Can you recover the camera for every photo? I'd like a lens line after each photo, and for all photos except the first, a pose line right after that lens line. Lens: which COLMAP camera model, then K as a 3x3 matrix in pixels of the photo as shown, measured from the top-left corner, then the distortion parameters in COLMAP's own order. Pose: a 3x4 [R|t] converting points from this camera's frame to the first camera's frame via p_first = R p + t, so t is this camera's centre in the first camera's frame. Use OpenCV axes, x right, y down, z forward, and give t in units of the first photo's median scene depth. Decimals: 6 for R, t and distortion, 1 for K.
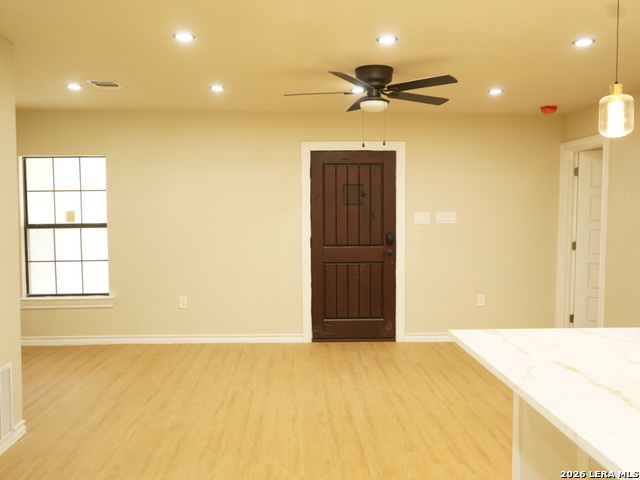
lens RADIAL K [[585.2, 0, 307.6], [0, 585.2, 243.1], [0, 0, 1]] dist [0.005933, 0.006033]
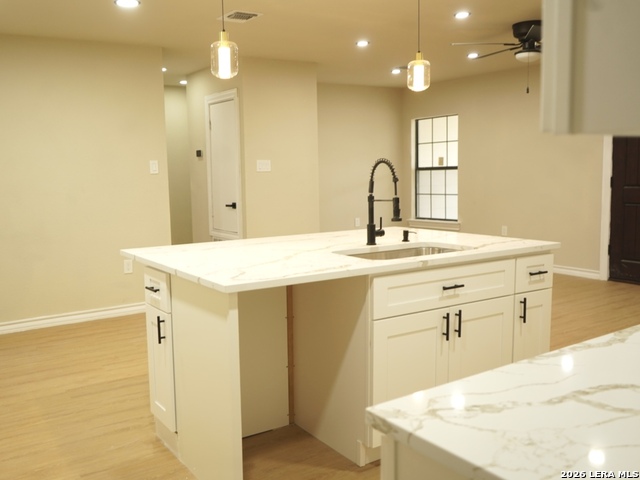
lens RADIAL K [[601.2, 0, 285.4], [0, 601.2, 240.5], [0, 0, 1]] dist [-0.010742, -0.003794]
pose [[0.505444, 0.091426, -0.858002, 0.621949], [-0.028000, 0.995585, 0.089592, 0.022109], [0.862405, -0.021259, 0.505772, -0.013388]]
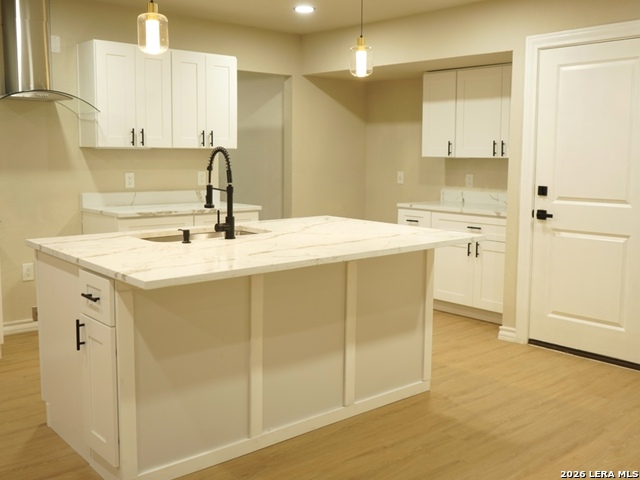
lens RADIAL K [[656.9, 0, 327.6], [0, 656.9, 235.8], [0, 0, 1]] dist [-0.013387, -0.015839]
pose [[-0.648680, -0.096563, 0.754911, -0.225348], [0.036937, 0.986755, 0.157957, -0.012176], [-0.760165, 0.130348, -0.636521, 0.581443]]
